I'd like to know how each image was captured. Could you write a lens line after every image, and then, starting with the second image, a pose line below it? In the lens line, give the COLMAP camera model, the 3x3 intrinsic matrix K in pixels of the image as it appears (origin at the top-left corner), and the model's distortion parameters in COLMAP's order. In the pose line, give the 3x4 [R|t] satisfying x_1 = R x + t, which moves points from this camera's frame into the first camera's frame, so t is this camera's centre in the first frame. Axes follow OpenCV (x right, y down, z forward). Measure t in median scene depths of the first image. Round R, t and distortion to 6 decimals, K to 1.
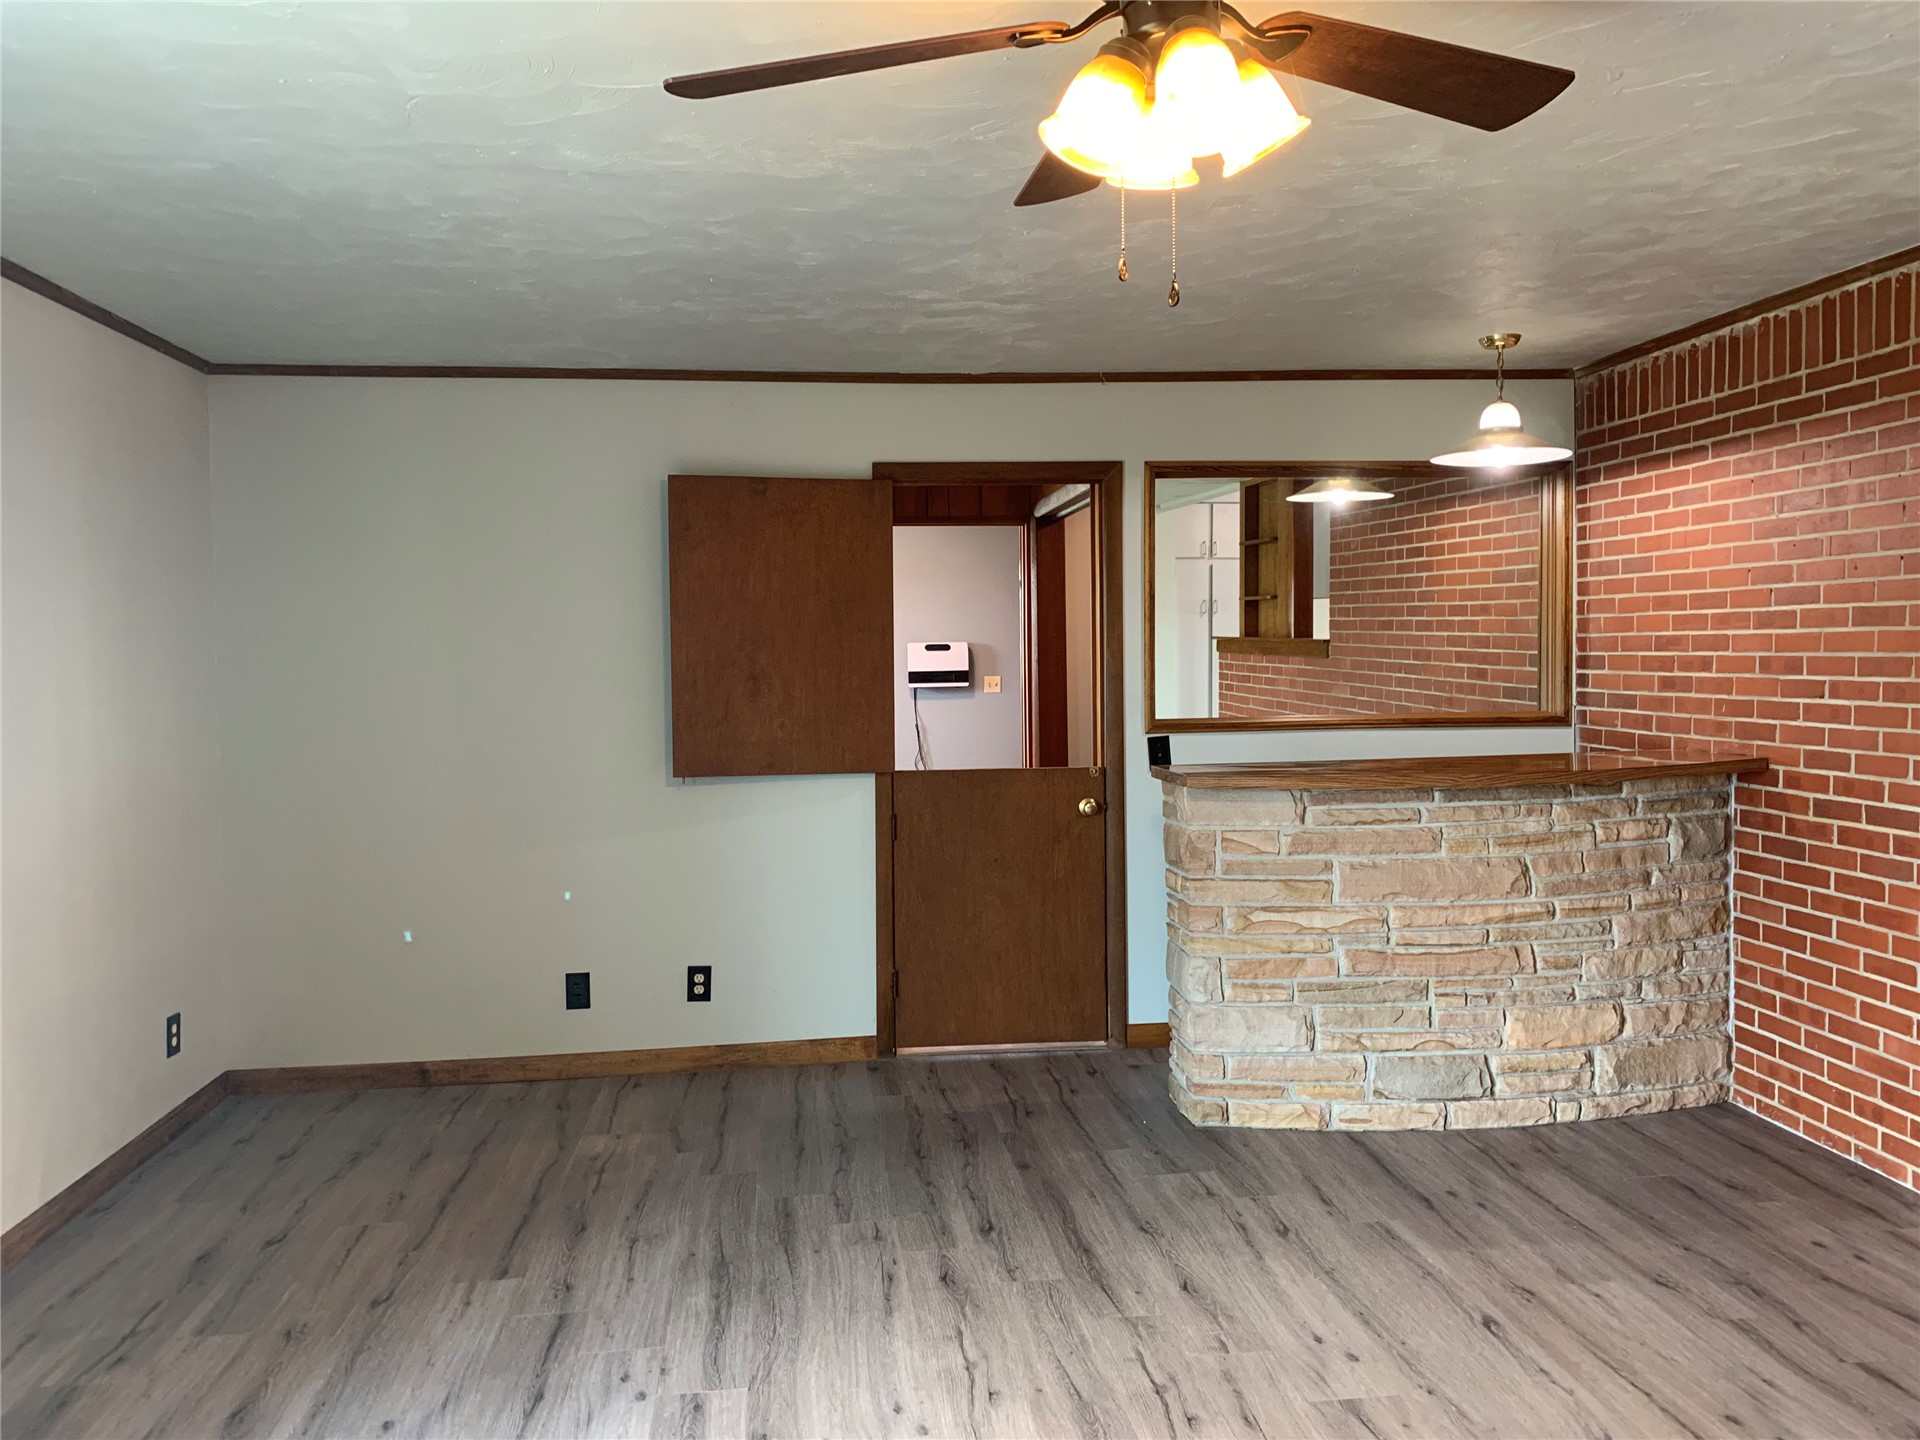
lens RADIAL K [[1465.8, 0, 957.4], [0, 1465.8, 716.3], [0, 0, 1]] dist [0.035780, -0.038454]
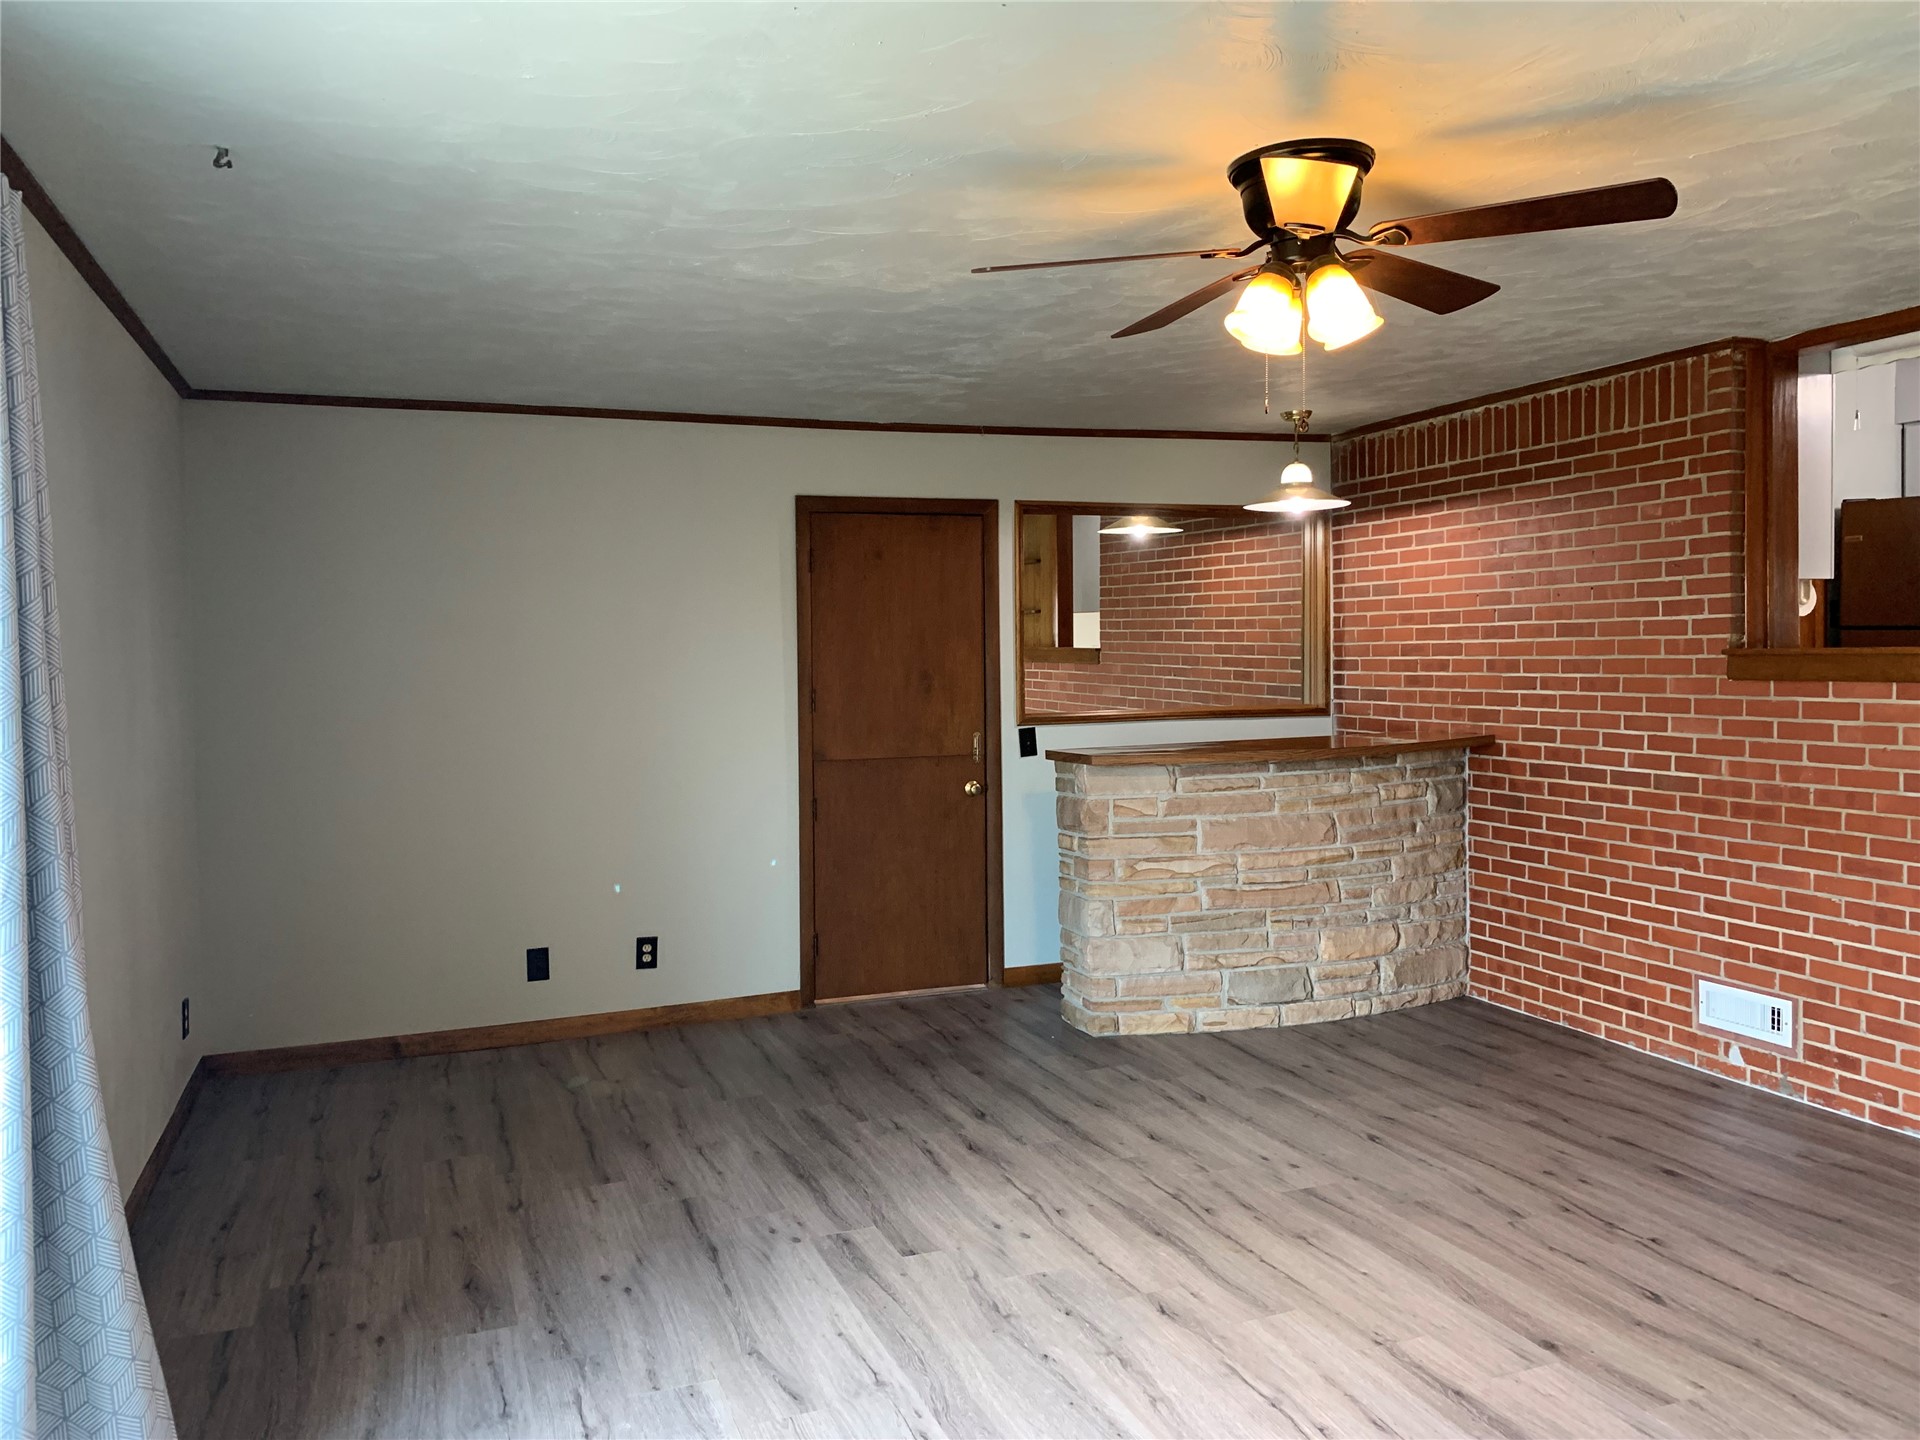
lens RADIAL K [[1465.8, 0, 958.6], [0, 1465.8, 715.4], [0, 0, 1]] dist [0.035780, -0.038454]
pose [[0.968725, -0.012576, 0.247817, -0.260902], [0.014459, 0.999879, -0.005779, 0.011468], [-0.247714, 0.009181, 0.968790, -0.183305]]
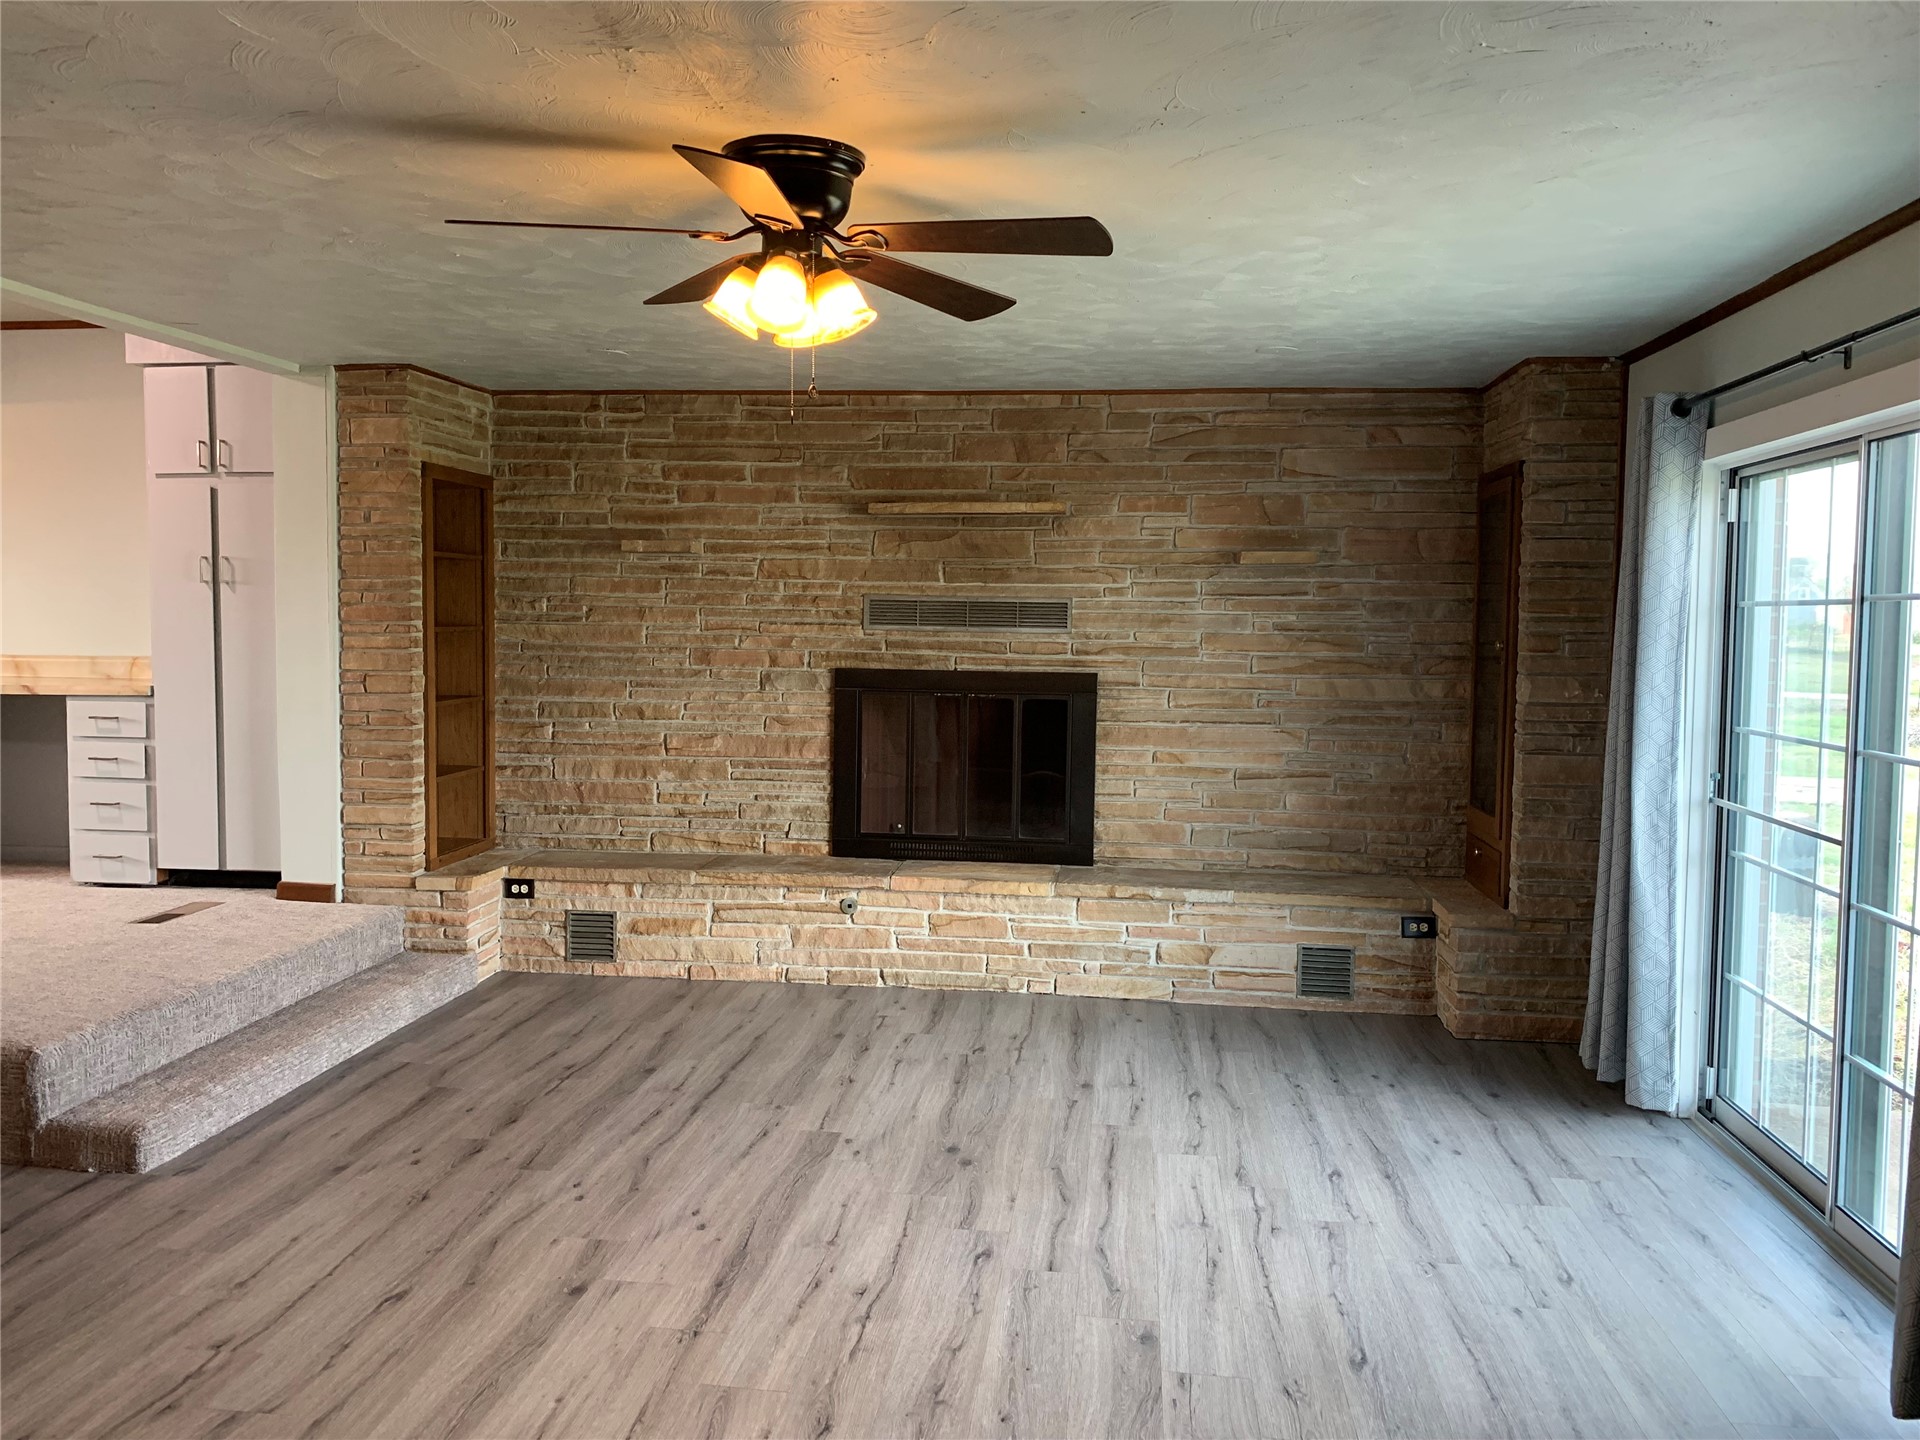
lens RADIAL K [[1465.8, 0, 955.3], [0, 1465.8, 714.4], [0, 0, 1]] dist [0.035780, -0.038454]
pose [[-0.972598, -0.015038, 0.232007, -0.171912], [0.011677, 0.993487, 0.113348, -0.061806], [-0.232201, 0.112951, -0.966087, 1.090896]]
